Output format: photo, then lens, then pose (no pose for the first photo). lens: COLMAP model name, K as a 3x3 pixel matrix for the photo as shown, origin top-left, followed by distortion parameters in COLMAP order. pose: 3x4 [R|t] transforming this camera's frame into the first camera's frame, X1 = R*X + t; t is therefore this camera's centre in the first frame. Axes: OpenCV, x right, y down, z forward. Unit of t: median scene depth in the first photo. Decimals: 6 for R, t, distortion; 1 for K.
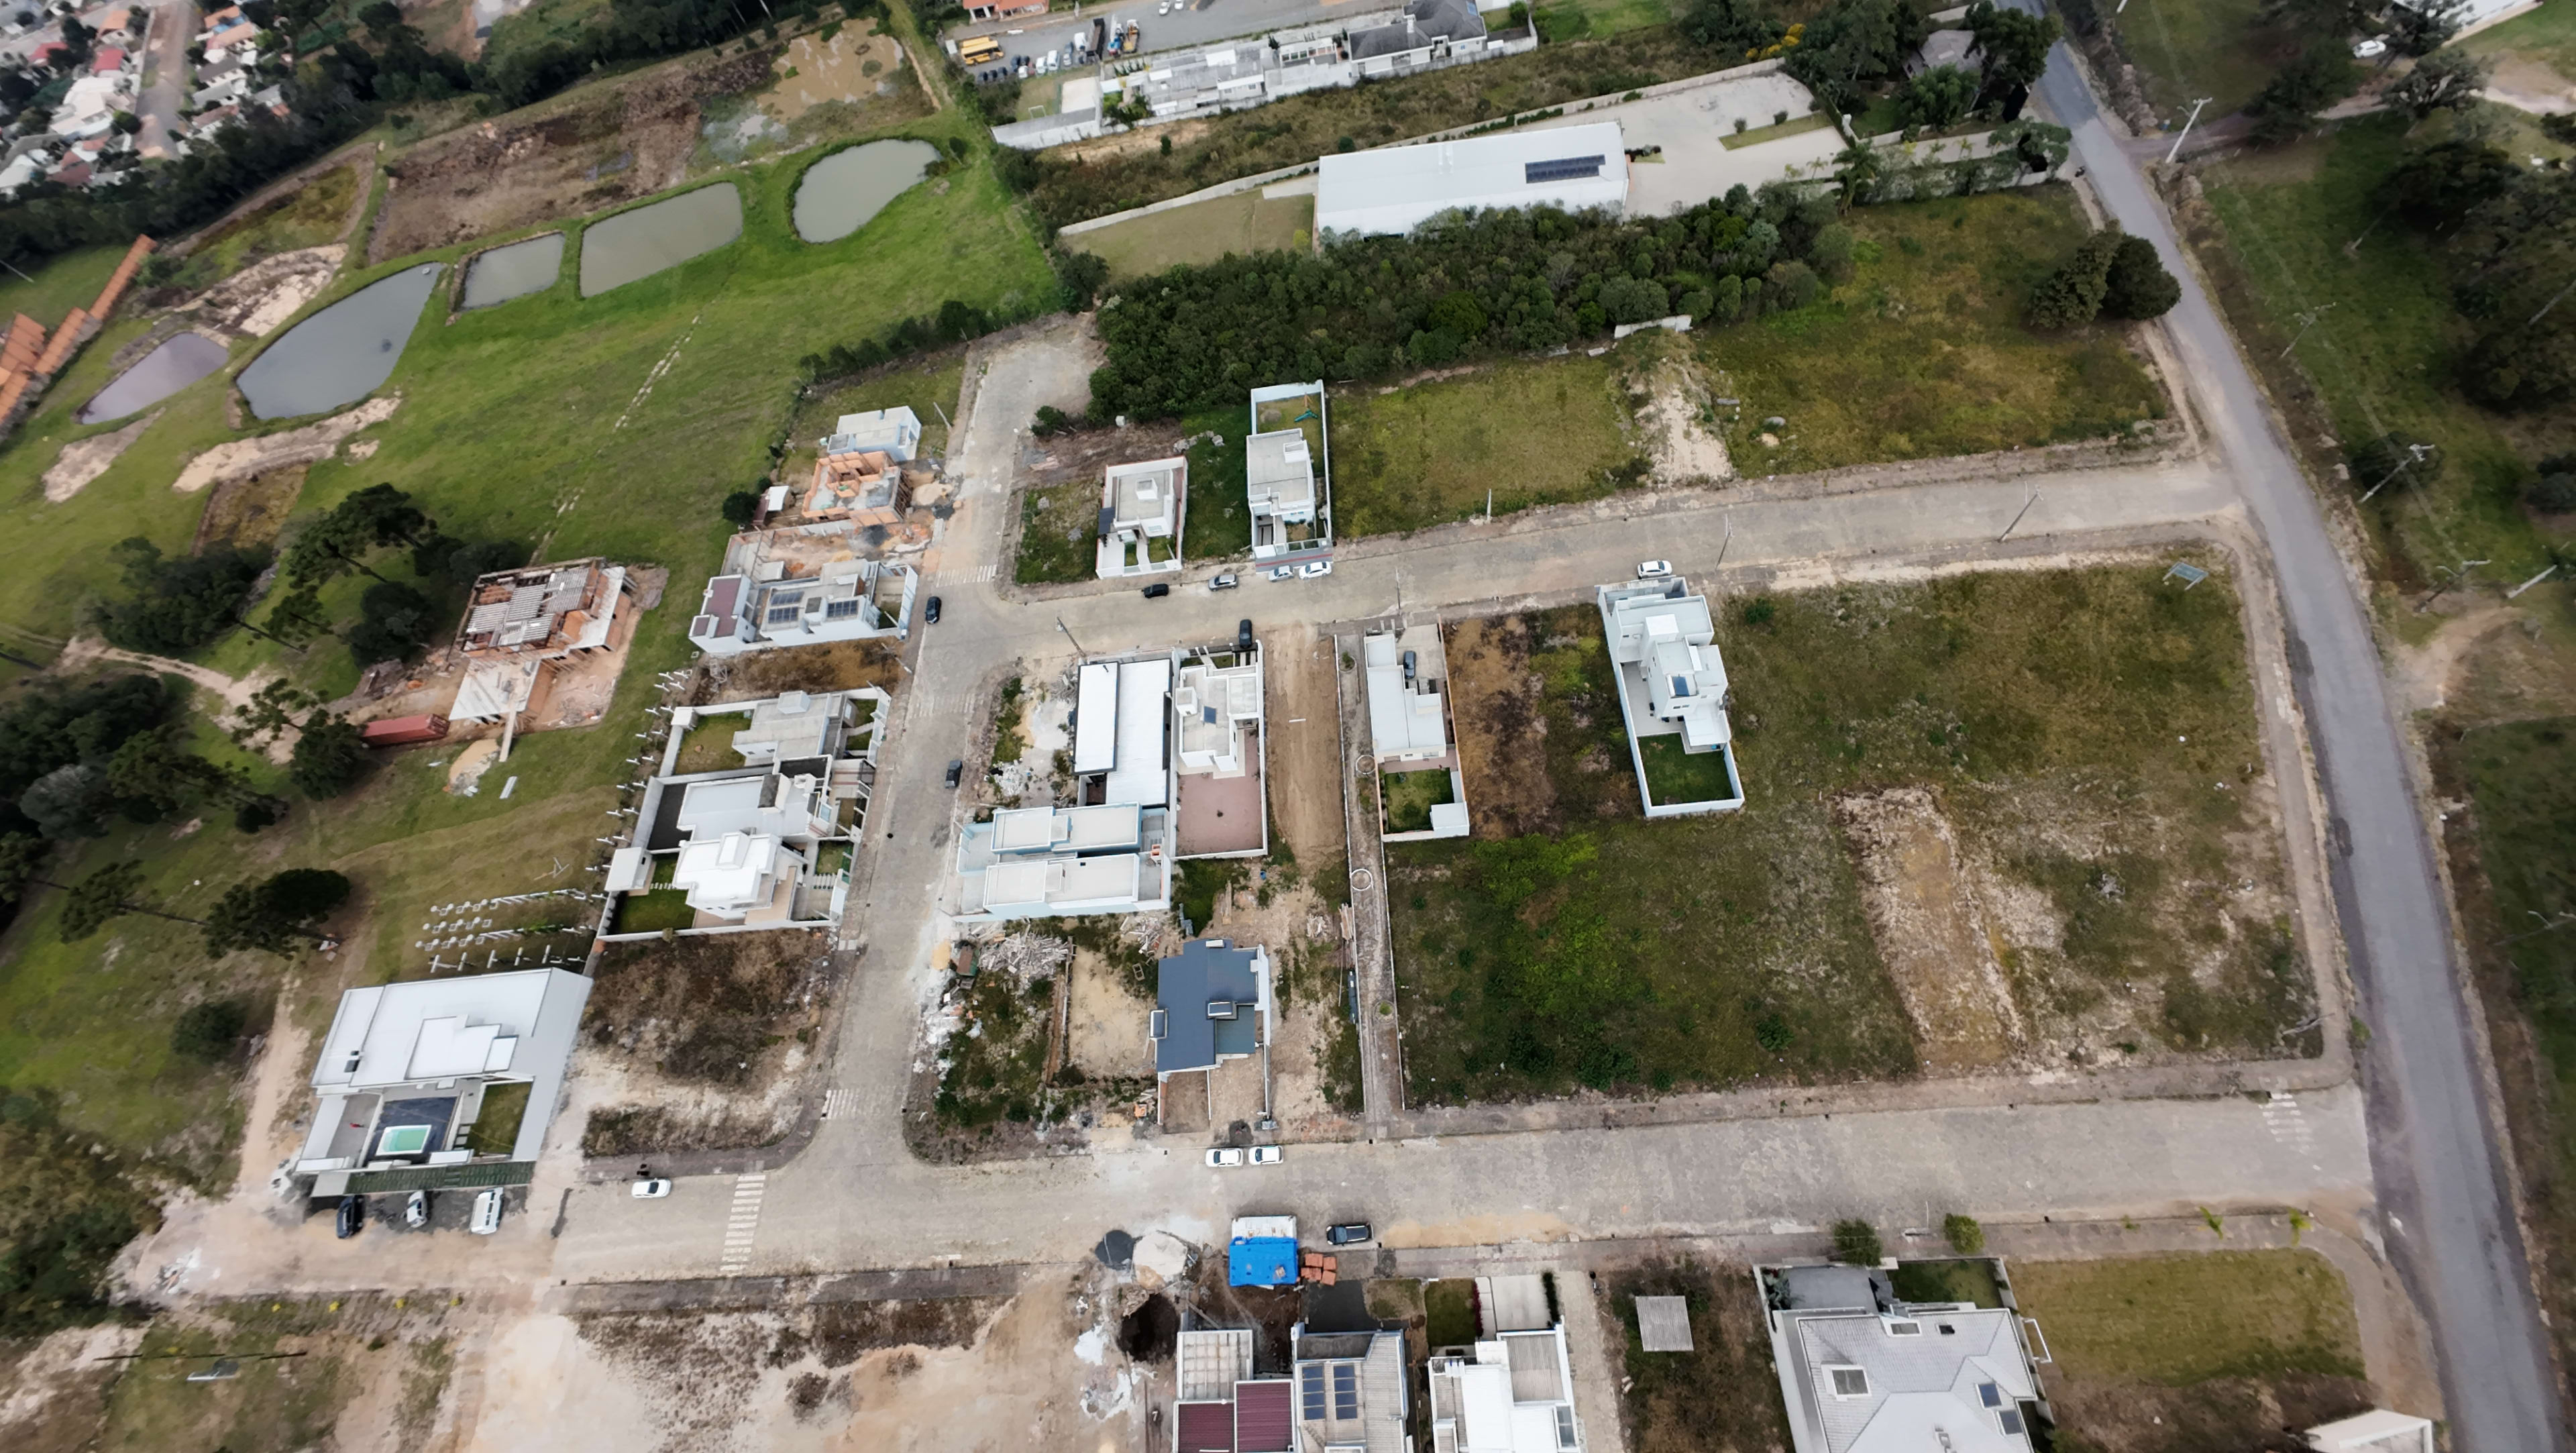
lens RADIAL K [[1007.9, 0, 1300.5], [0, 1007.9, 731.7], [0, 0, 1]] dist [-0.001035, 0.000125]
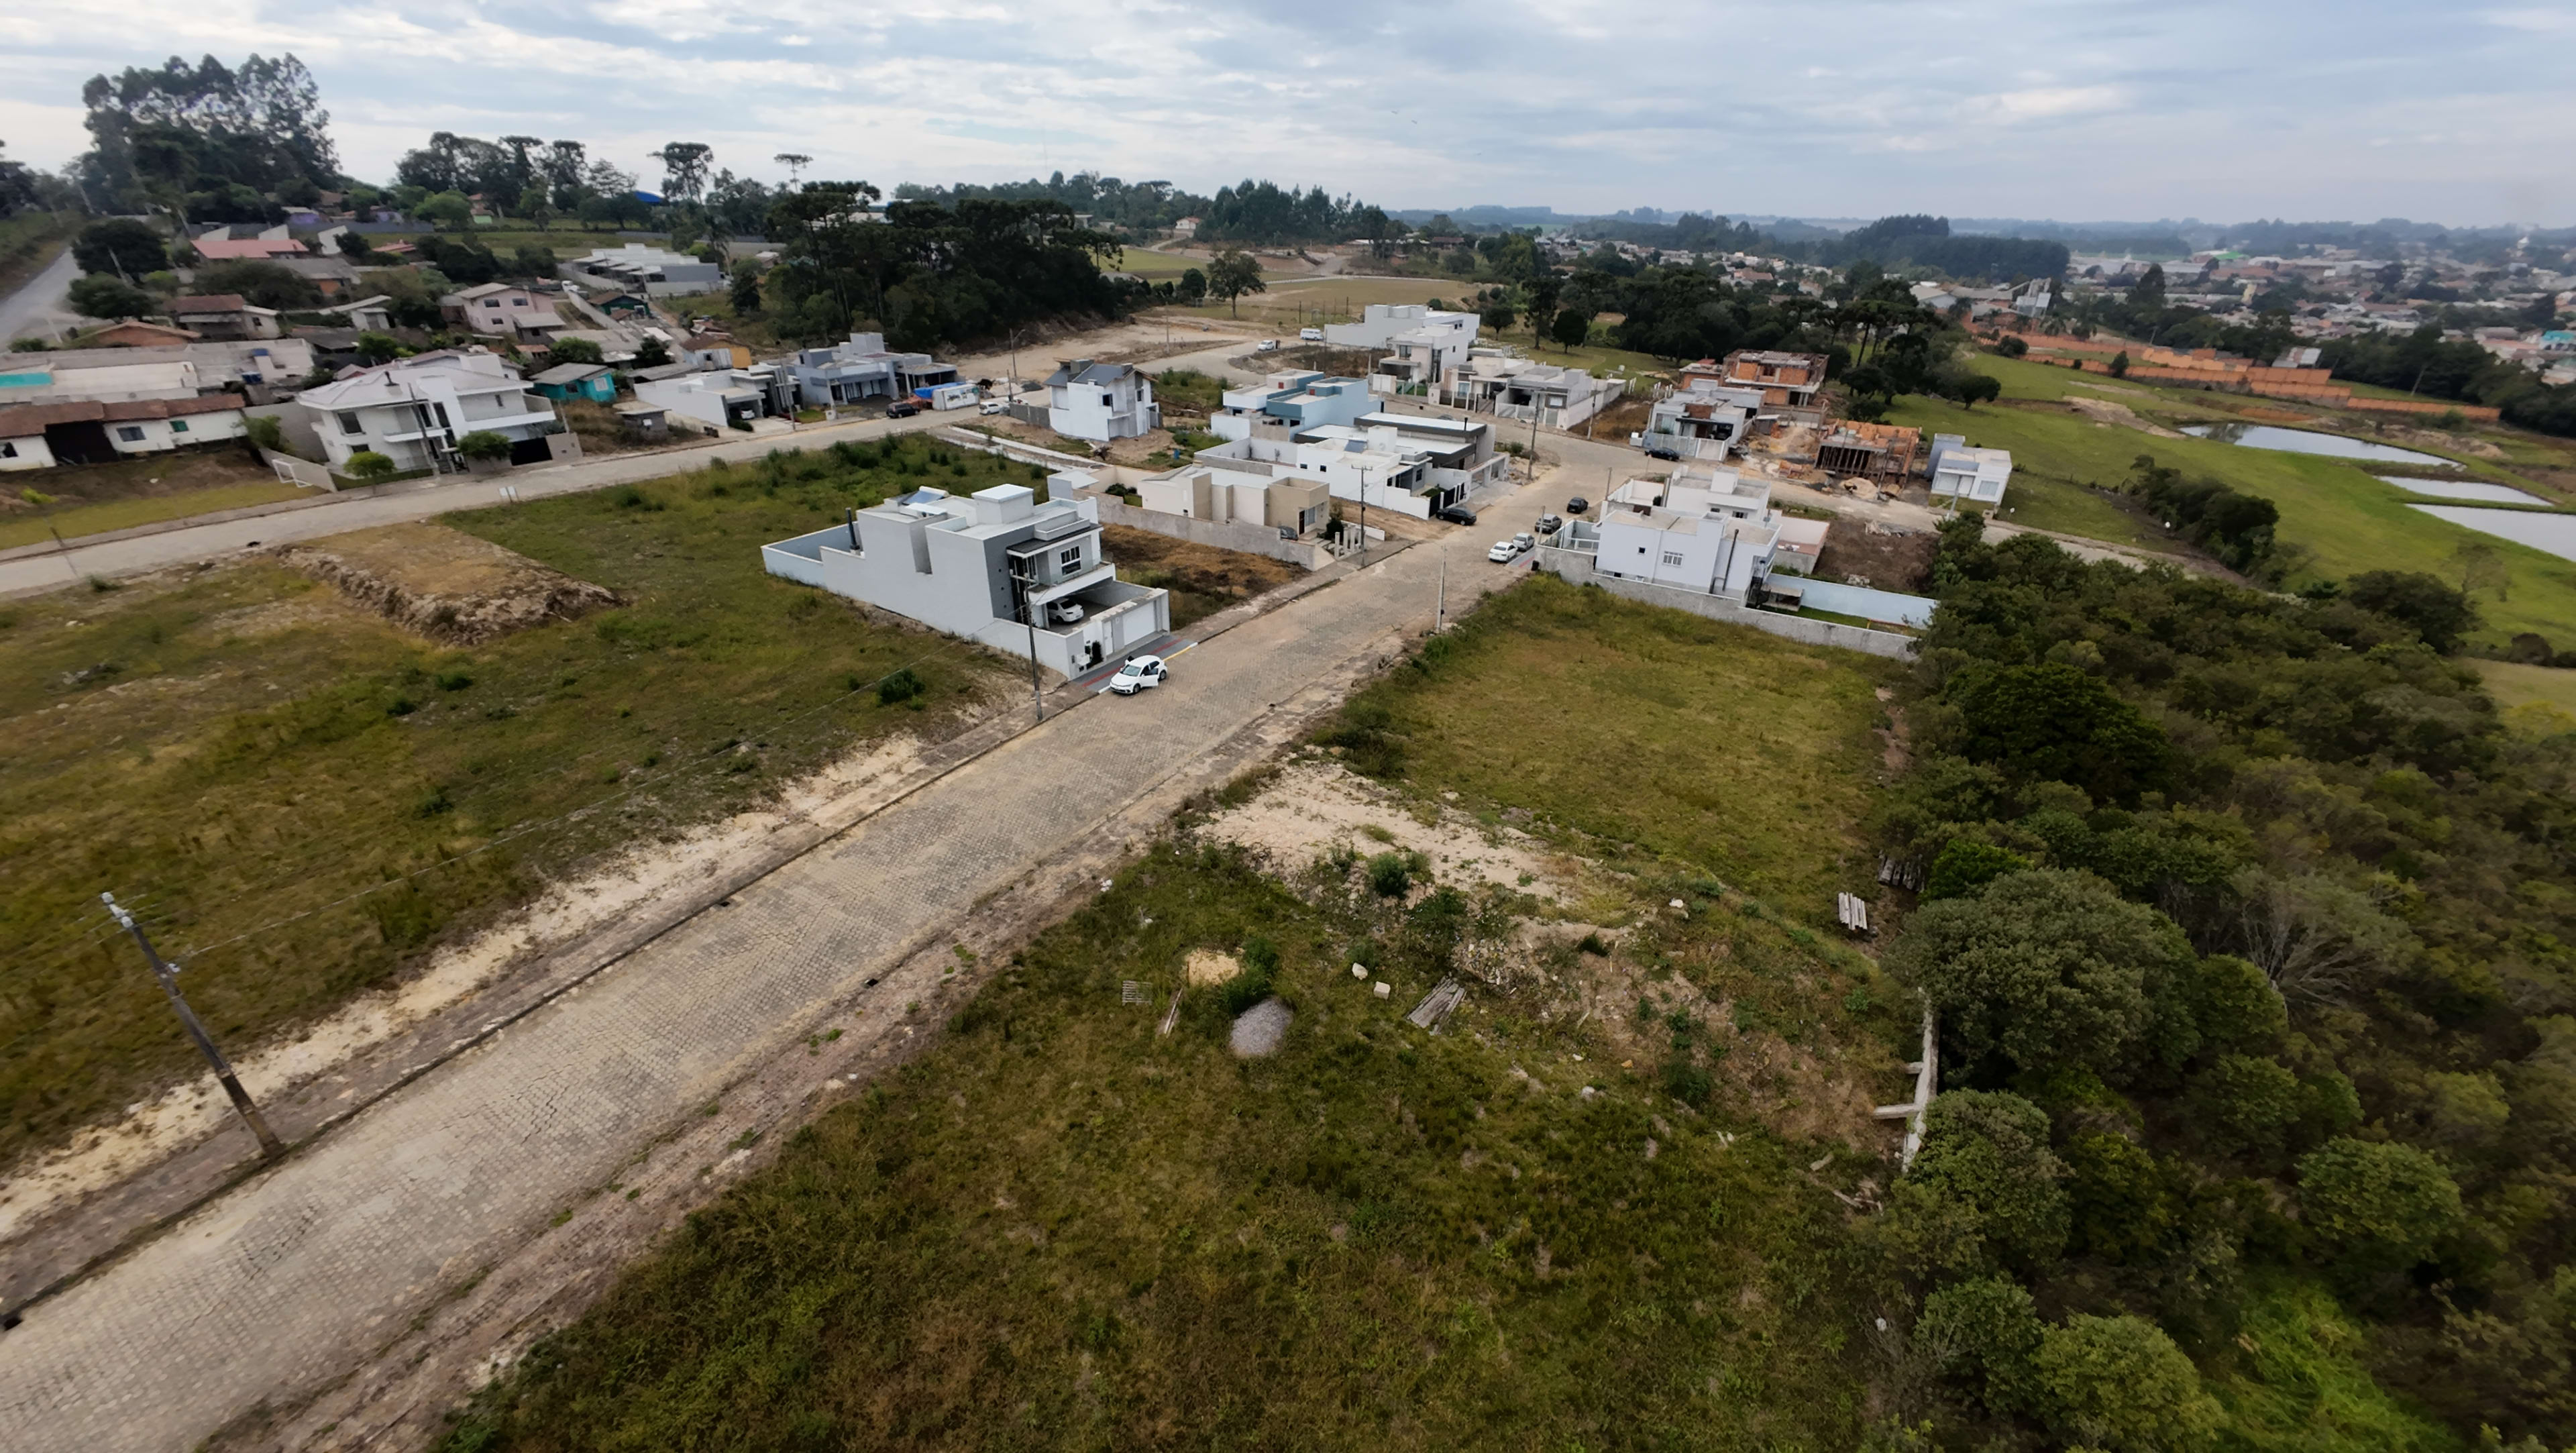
lens RADIAL K [[984.9, 0, 1292.9], [0, 984.9, 730.5], [0, 0, 1]] dist [0.000959, -0.001737]
pose [[-0.550622, 0.506538, -0.663502, 0.732658], [-0.712749, 0.128453, 0.689556, -0.618796], [0.434515, 0.852596, 0.290305, 1.047559]]
